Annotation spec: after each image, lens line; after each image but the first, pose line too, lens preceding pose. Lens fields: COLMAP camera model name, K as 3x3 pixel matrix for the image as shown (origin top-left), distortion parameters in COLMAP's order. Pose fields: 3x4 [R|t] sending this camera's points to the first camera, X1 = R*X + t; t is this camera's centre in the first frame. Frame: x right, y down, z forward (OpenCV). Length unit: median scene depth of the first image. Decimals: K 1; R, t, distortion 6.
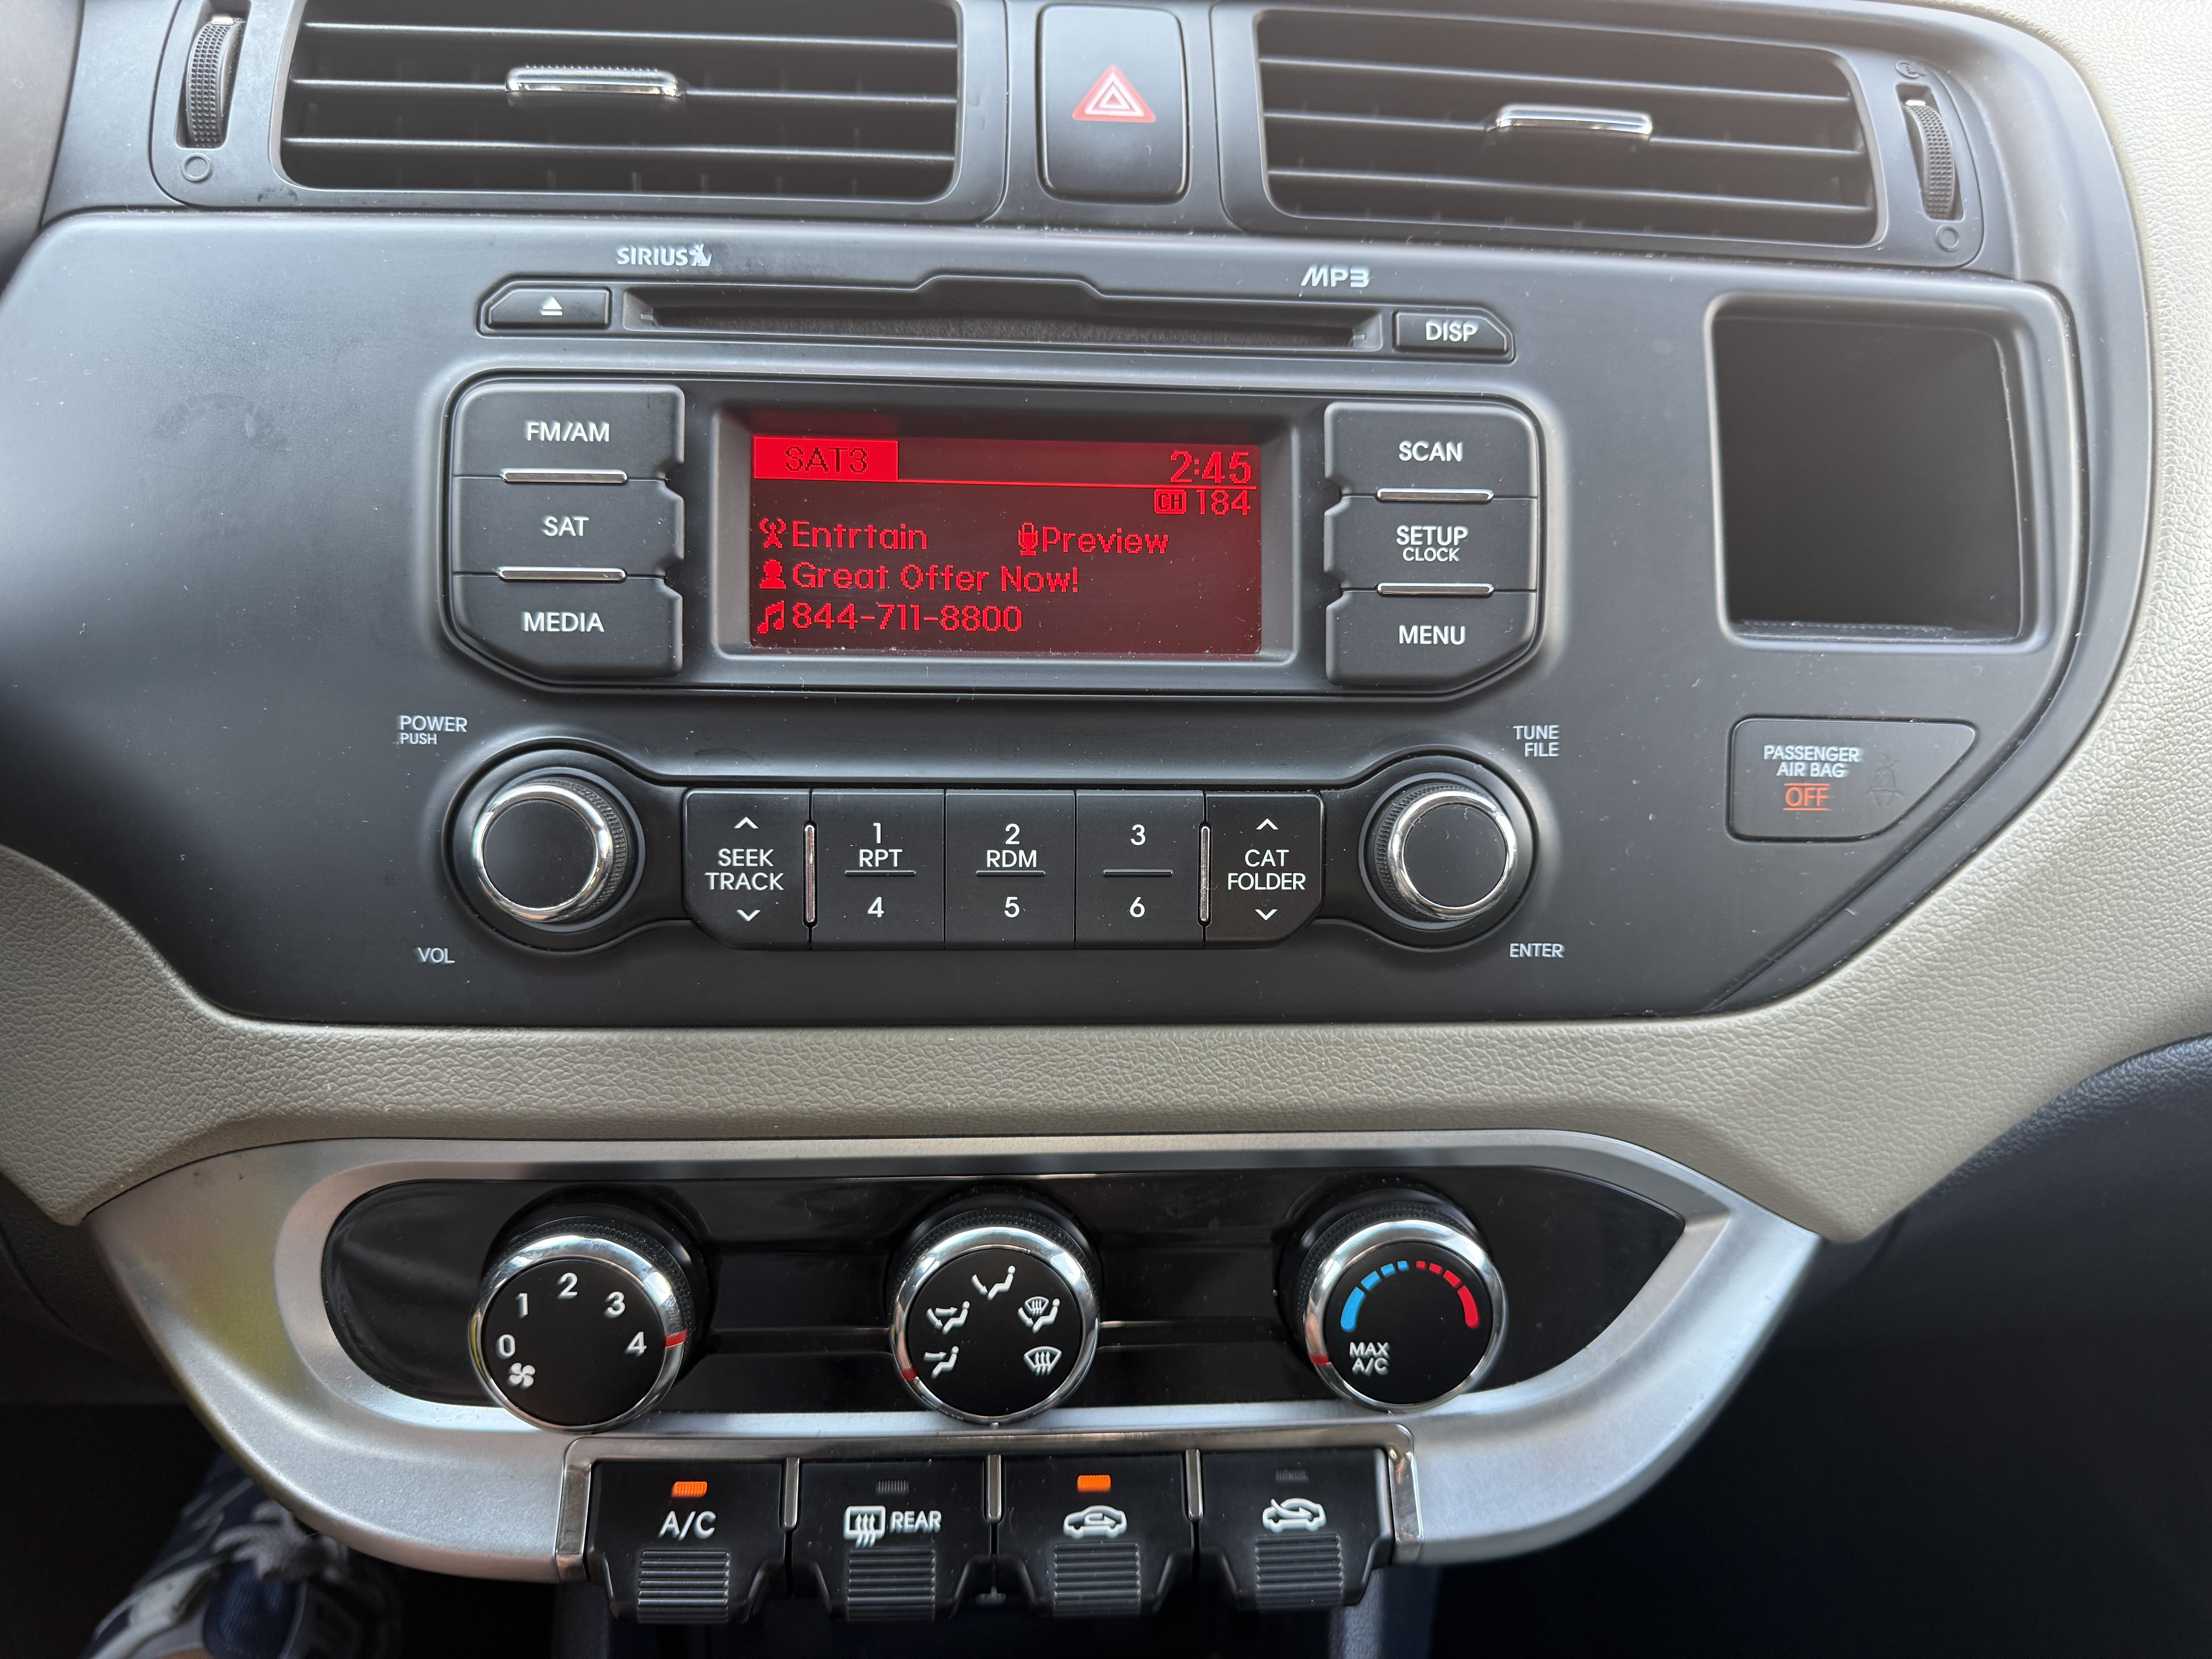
lens RADIAL K [[1453.8, 0, 1110.6], [0, 1453.8, 824.0], [0, 0, 1]] dist [0.046308, -0.000229]
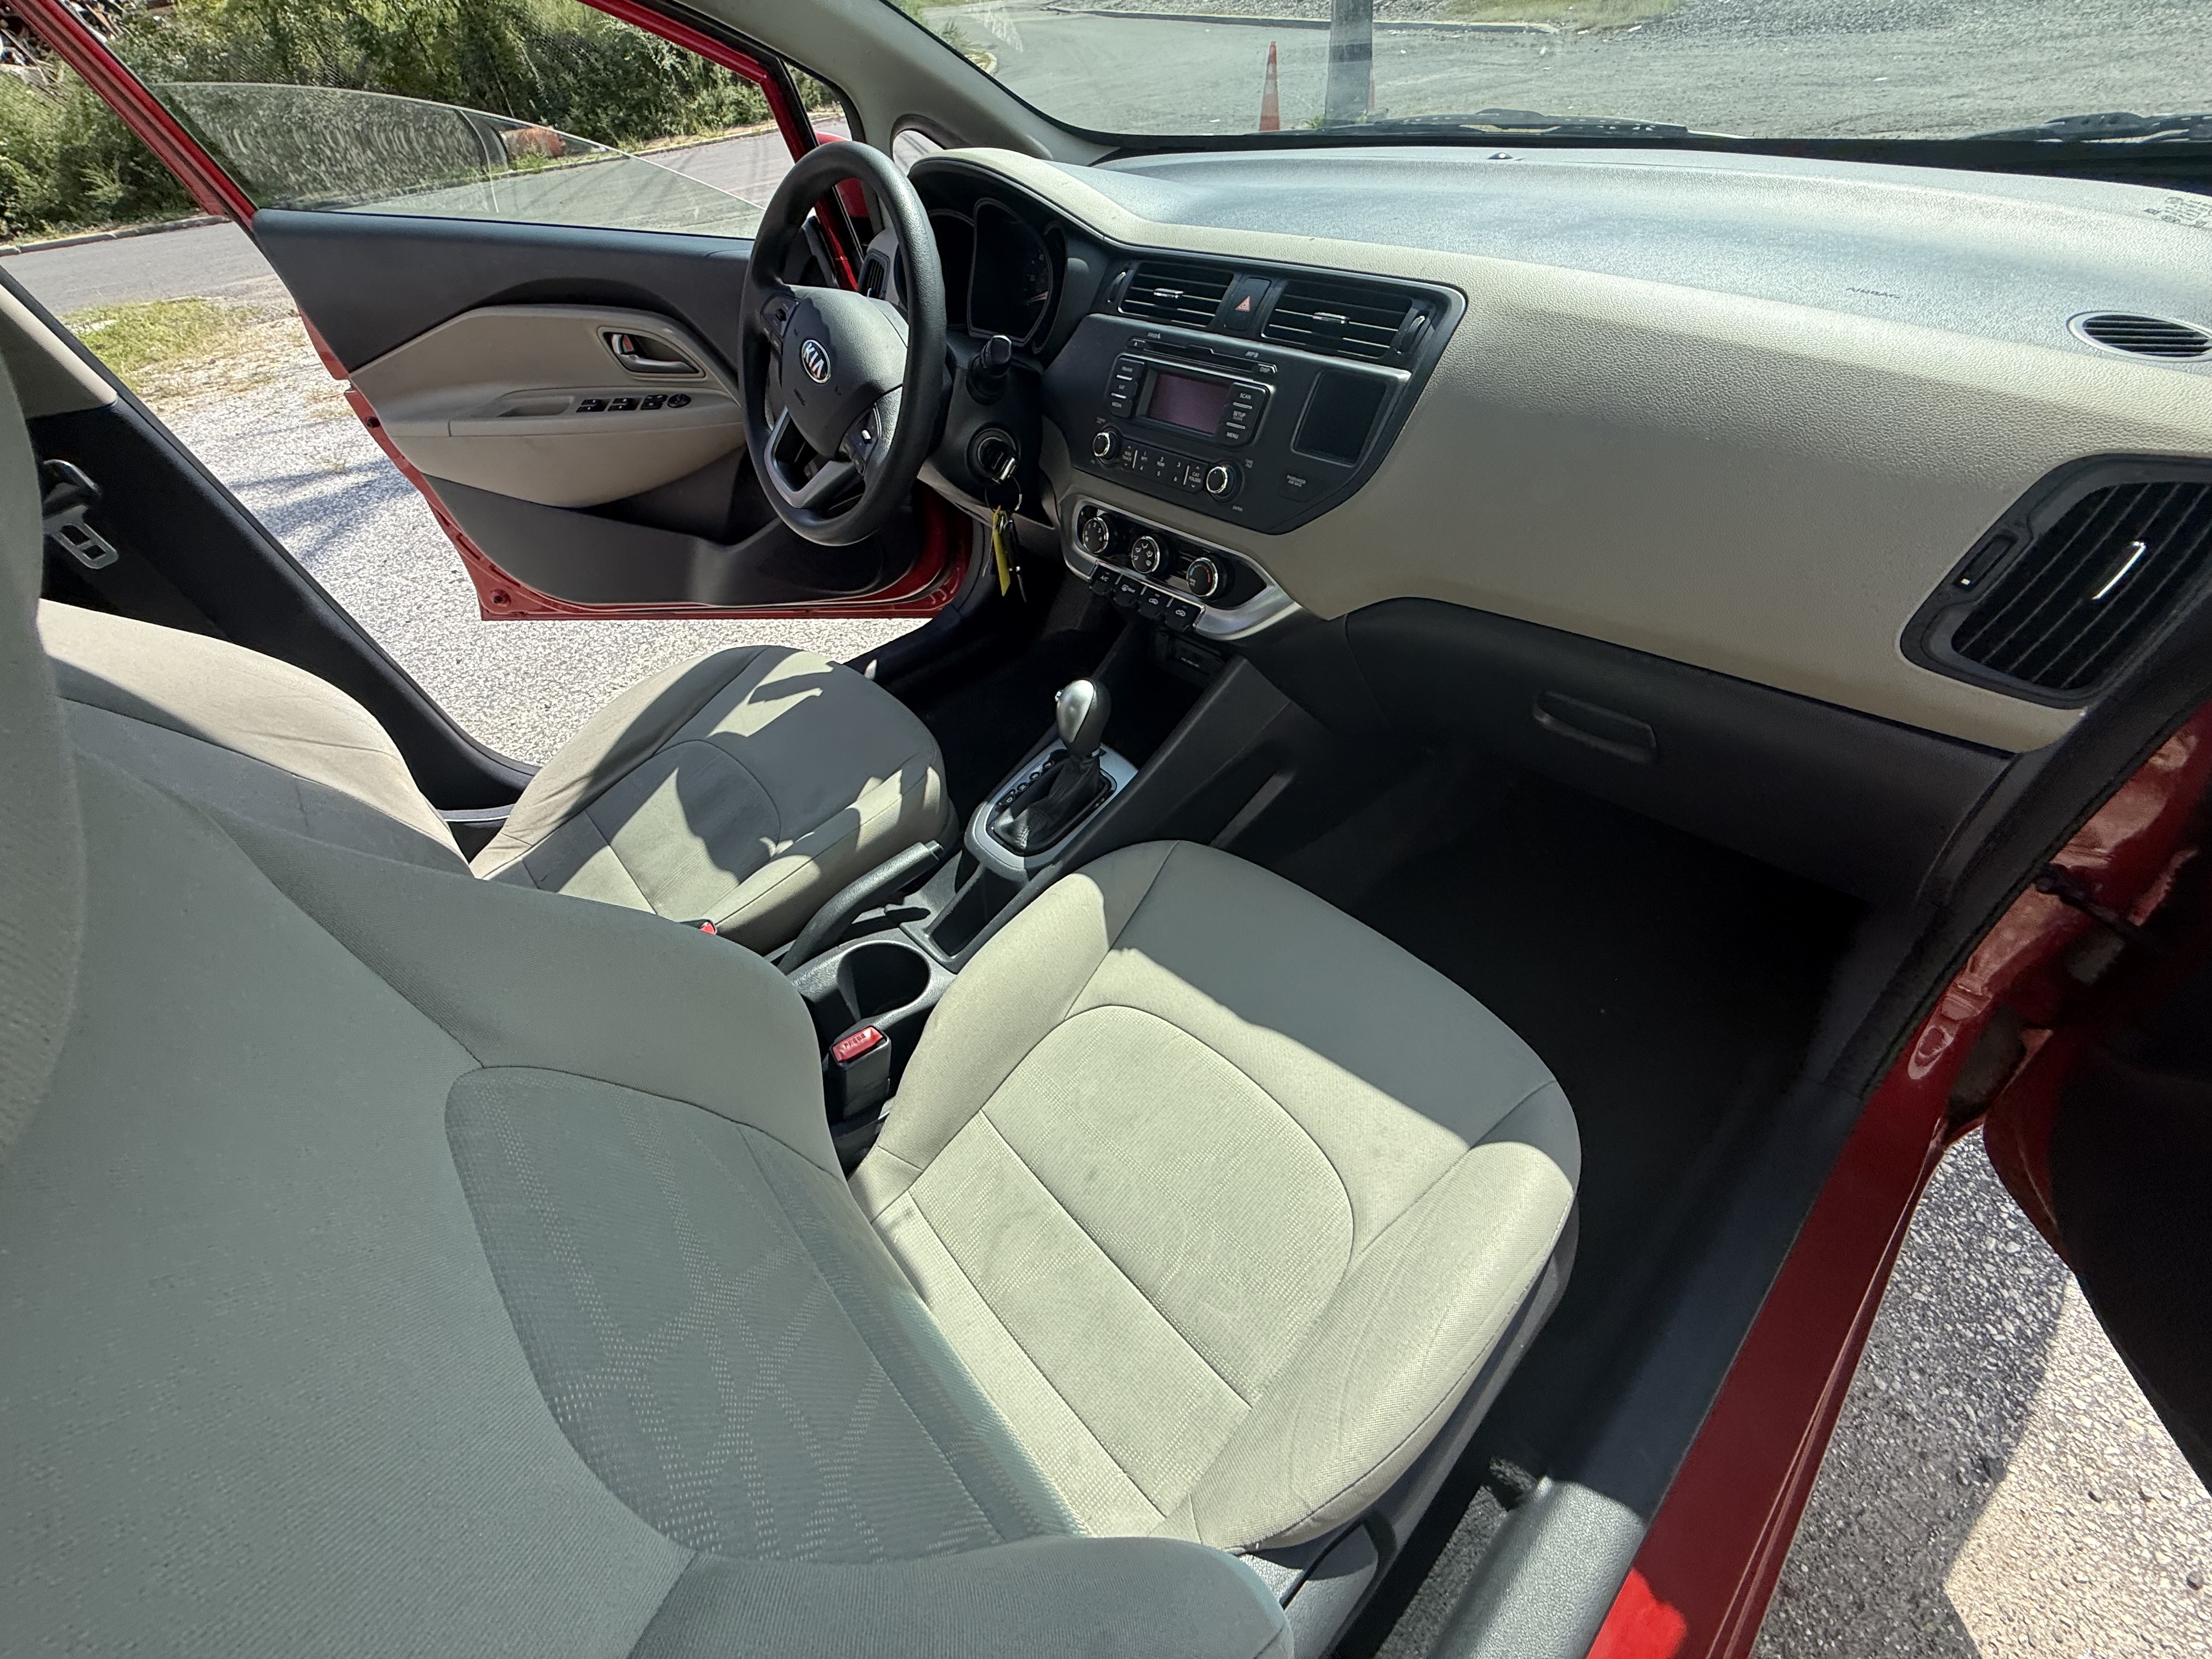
lens RADIAL K [[887.8, 0, 1106.0], [0, 887.8, 829.5], [0, 0, 1]] dist [0.000290, -0.000225]
pose [[0.630149, 0.461657, -0.624328, 2.360587], [-0.254326, 0.882416, 0.395803, -0.030662], [0.733642, -0.090632, 0.673465, -1.432068]]
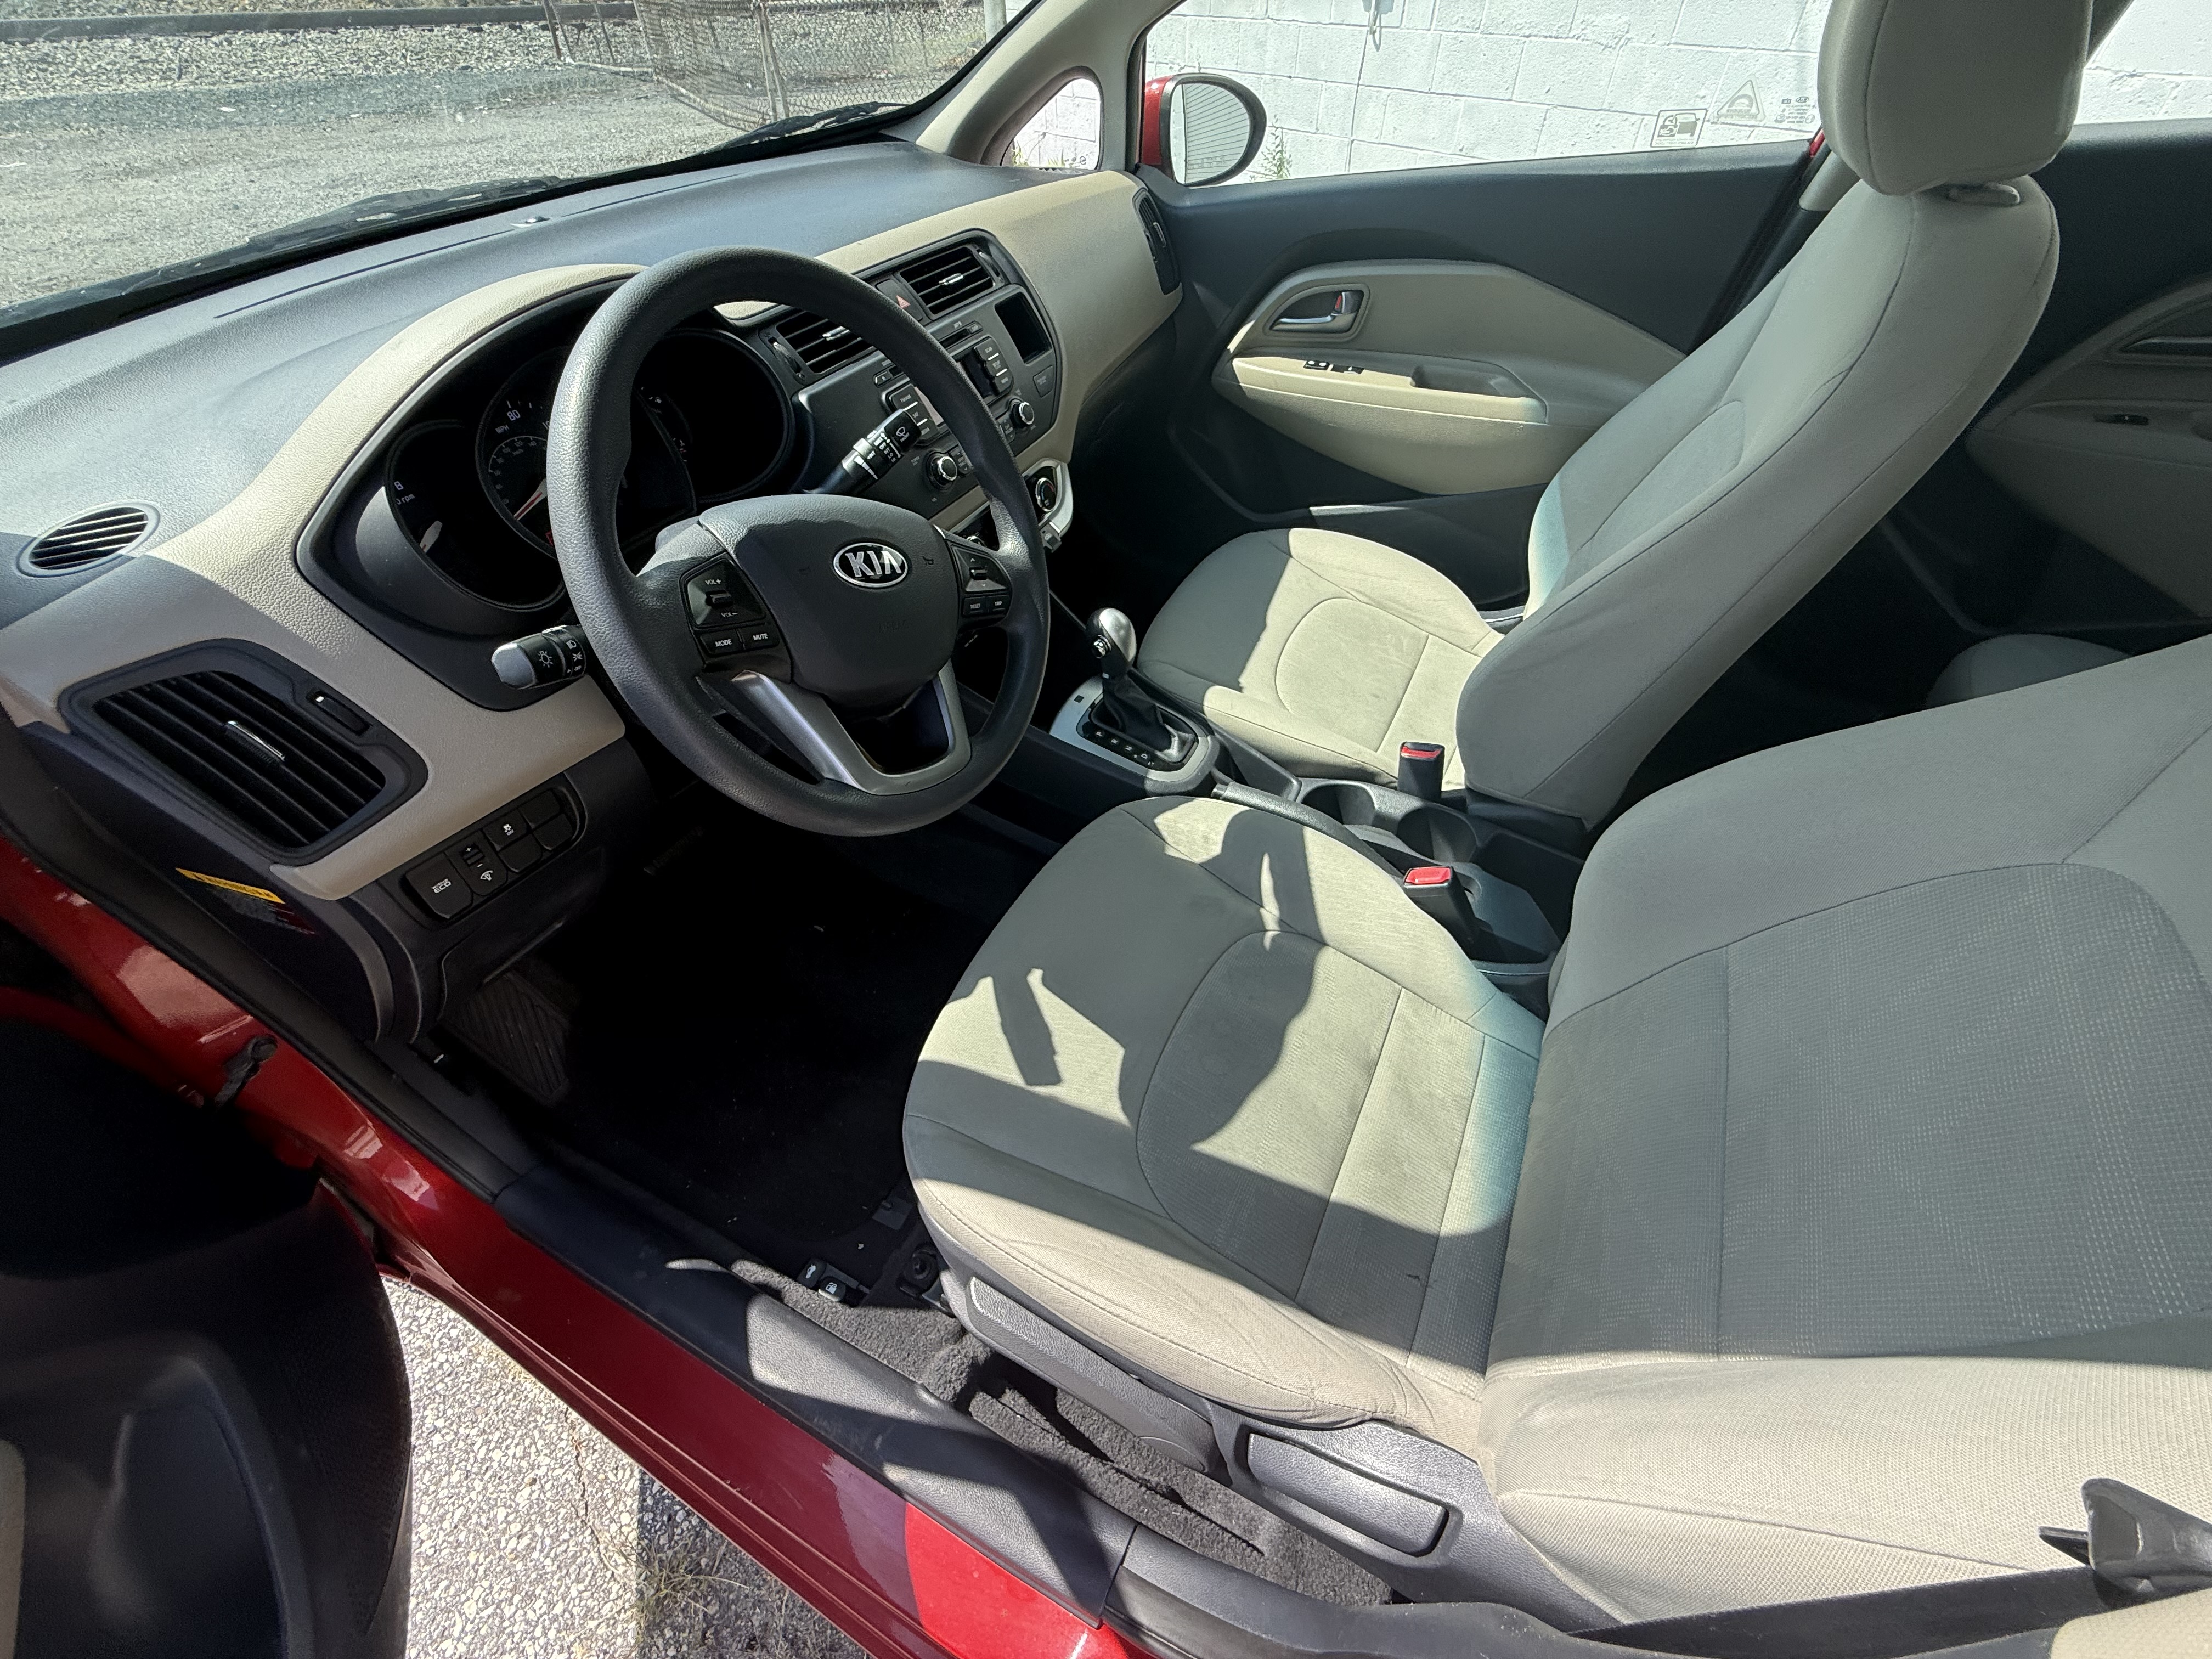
lens RADIAL K [[887.0, 0, 1106.8], [0, 887.0, 828.4], [0, 0, 1]] dist [-0.000526, -0.000078]
pose [[0.497361, -0.647494, 0.577394, -2.783341], [0.428991, 0.762043, 0.485033, -0.304810], [-0.754055, 0.006461, 0.656779, -1.672804]]
